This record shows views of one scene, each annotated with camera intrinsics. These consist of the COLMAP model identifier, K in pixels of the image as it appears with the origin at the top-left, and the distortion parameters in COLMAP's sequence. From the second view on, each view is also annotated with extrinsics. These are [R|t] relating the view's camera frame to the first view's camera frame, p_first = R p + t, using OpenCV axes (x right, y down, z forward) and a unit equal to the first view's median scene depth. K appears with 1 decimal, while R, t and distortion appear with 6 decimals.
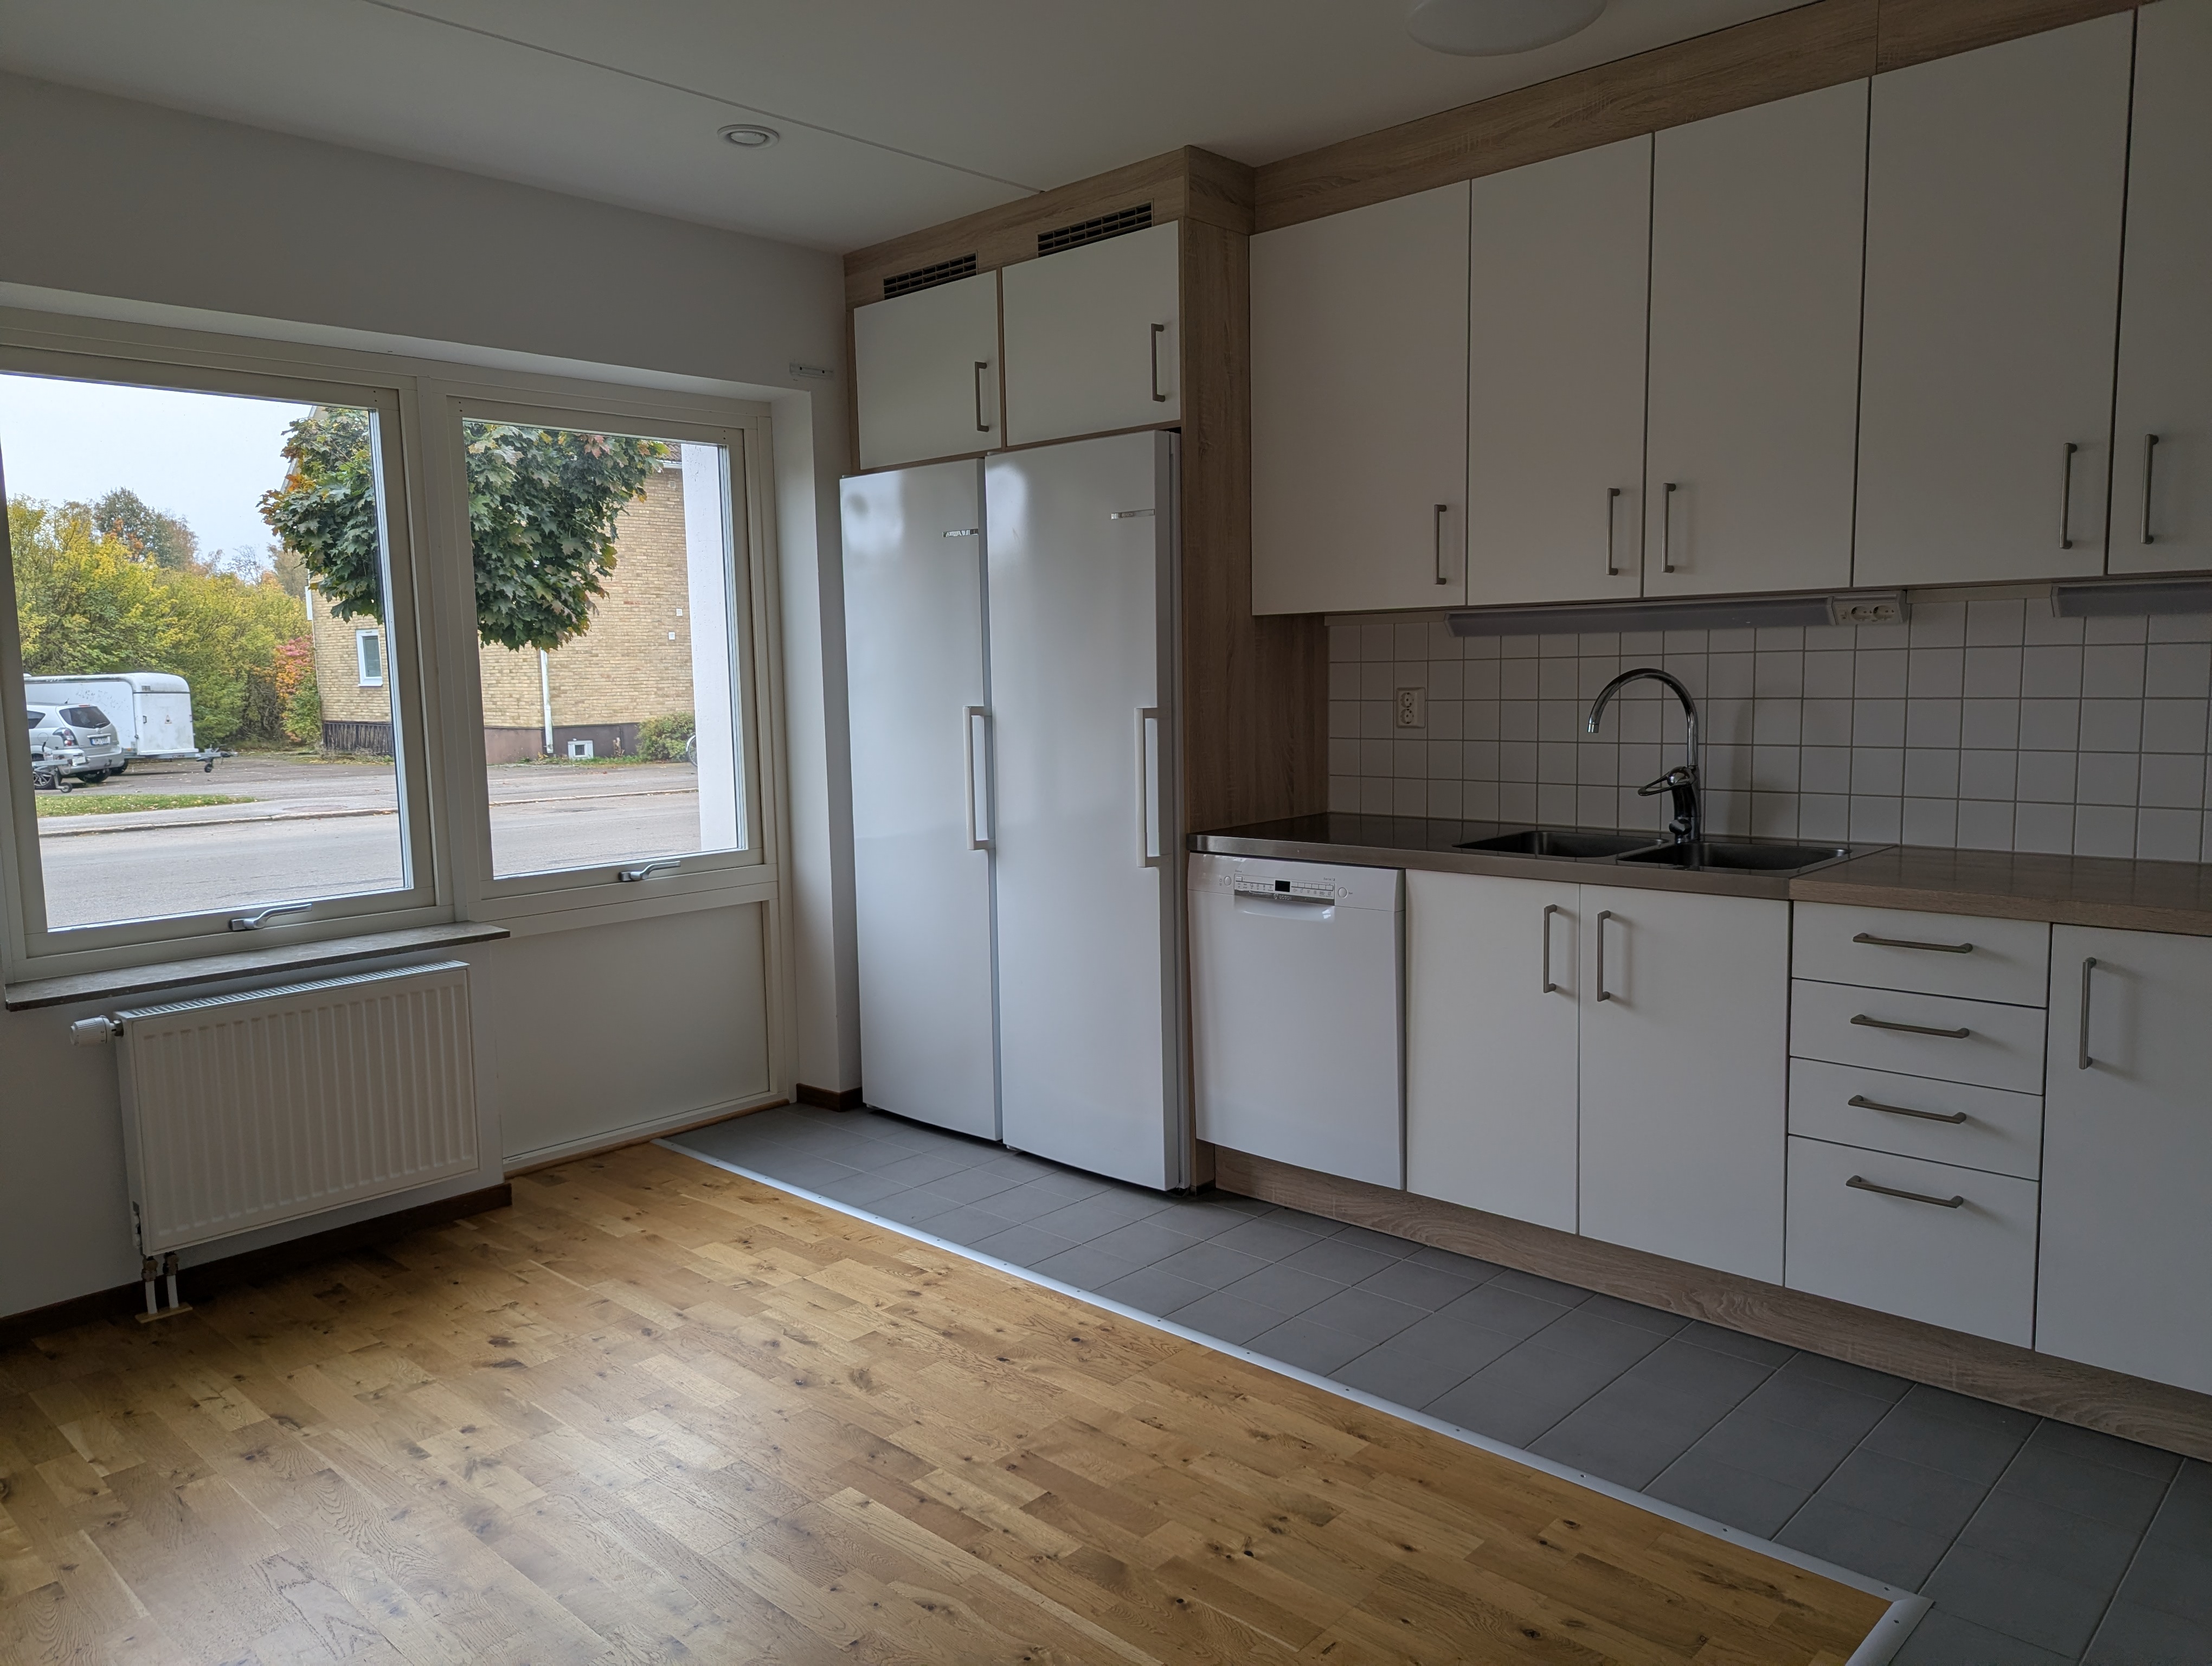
lens RADIAL K [[1590.5, 0, 1104.7], [0, 1590.5, 830.5], [0, 0, 1]] dist [0.074076, -0.003738]
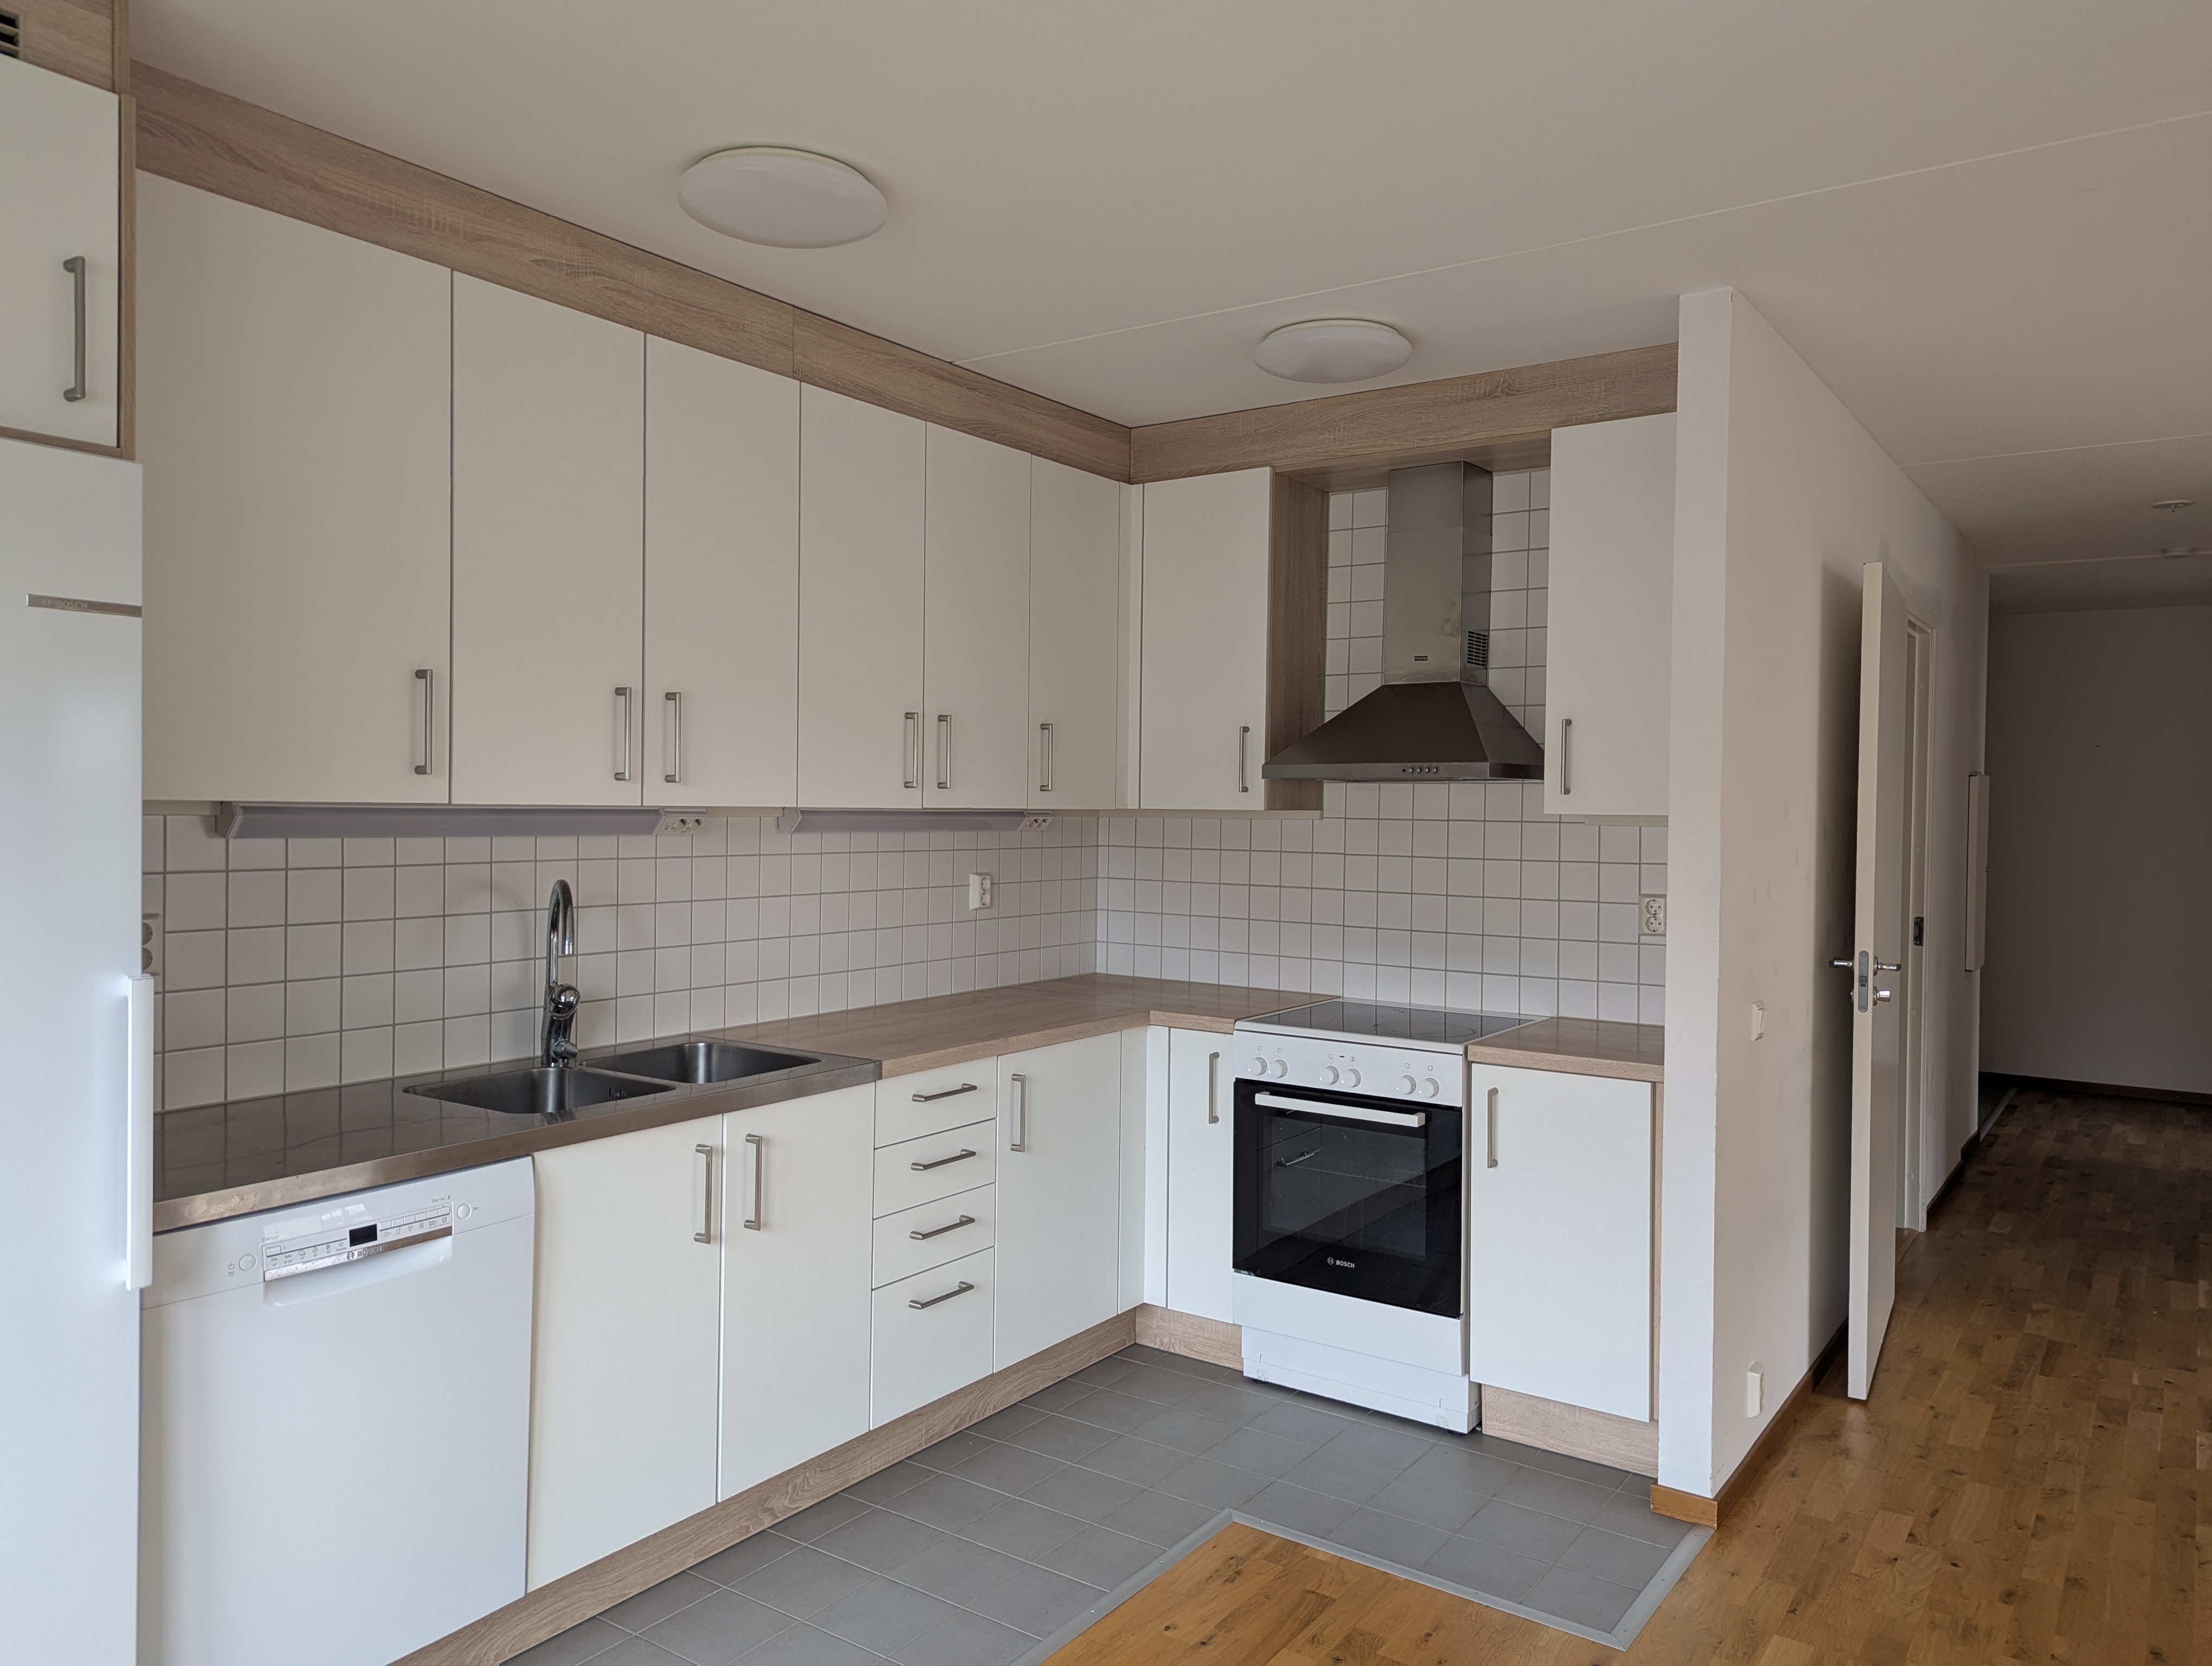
lens RADIAL K [[1590.5, 0, 1113.2], [0, 1590.5, 827.7], [0, 0, 1]] dist [0.074076, -0.003738]
pose [[-0.150618, 0.000444, 0.988592, -0.639927], [0.095963, 0.995284, 0.014174, -0.119818], [-0.983923, 0.097003, -0.149950, 0.877623]]
